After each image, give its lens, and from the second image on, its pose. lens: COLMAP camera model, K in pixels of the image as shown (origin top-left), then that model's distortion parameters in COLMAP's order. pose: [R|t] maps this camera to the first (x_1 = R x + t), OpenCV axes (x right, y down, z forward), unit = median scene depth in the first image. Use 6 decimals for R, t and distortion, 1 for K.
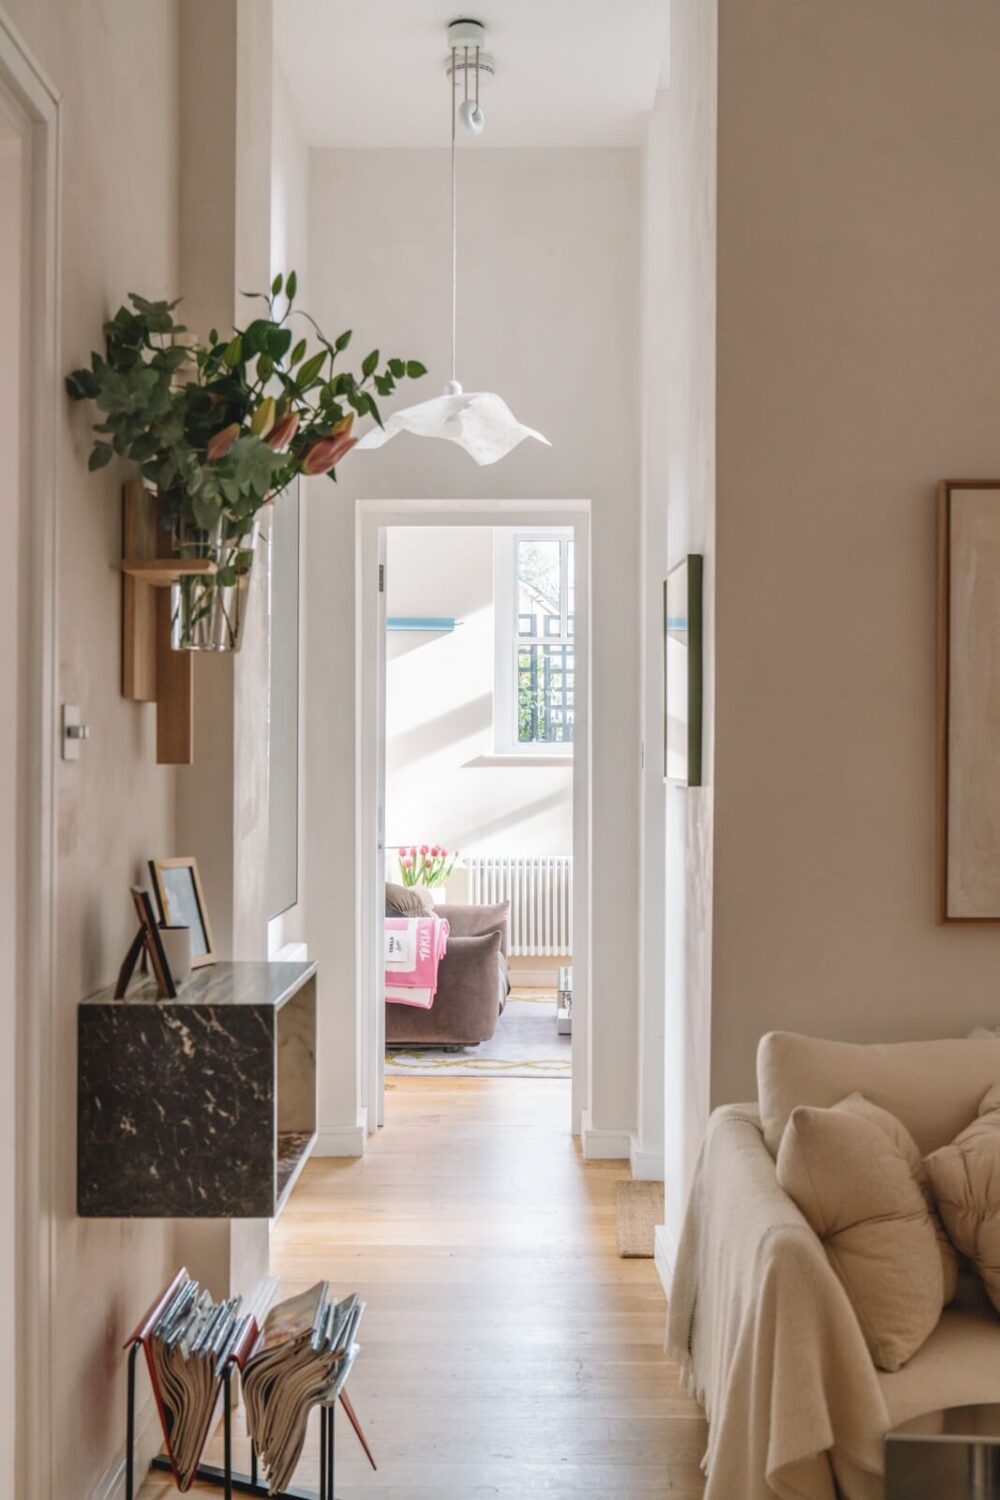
lens RADIAL K [[851.3, 0, 500.0], [0, 851.3, 750.0], [0, 0, 1]] dist [-0.001626, 0.000400]
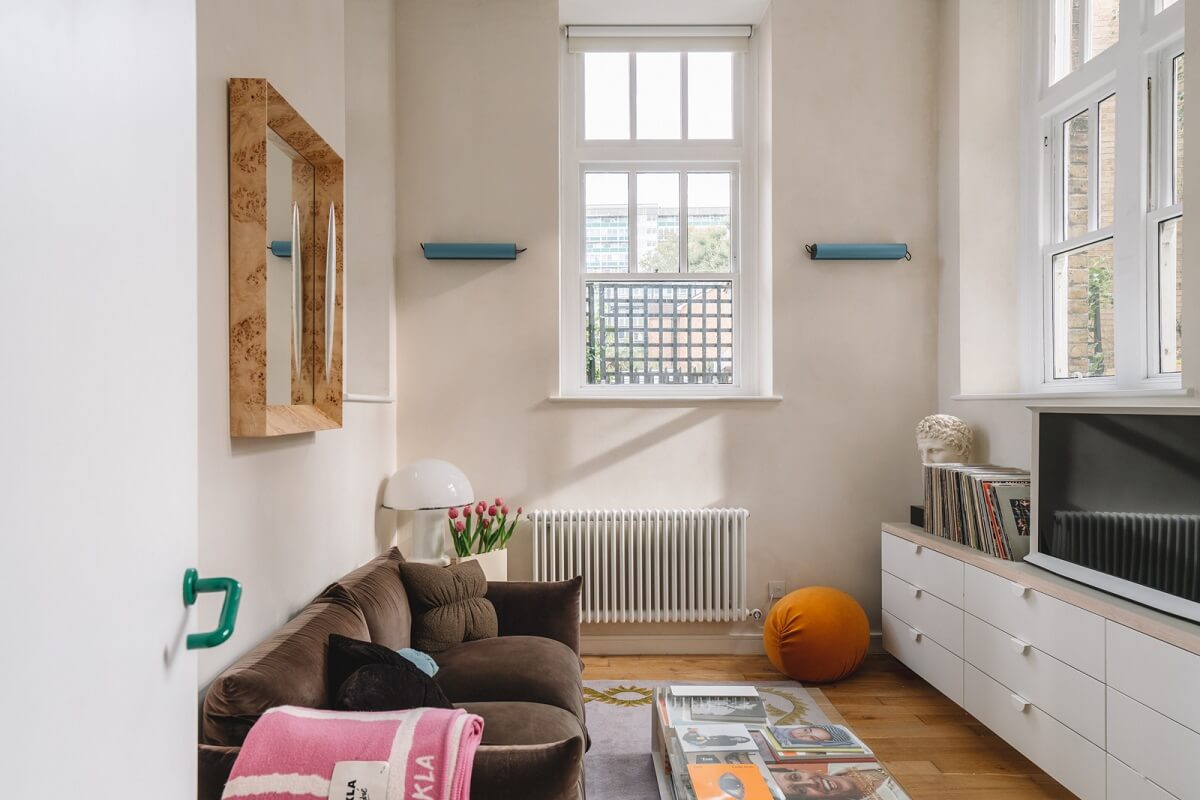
lens RADIAL K [[681.0, 0, 600.0], [0, 681.0, 400.0], [0, 0, 1]] dist [-0.001626, 0.000400]
pose [[0.998626, -0.006929, 0.051938, -0.003425], [0.006480, 0.999940, 0.008803, 0.002586], [-0.051996, -0.008455, 0.998612, 0.290614]]
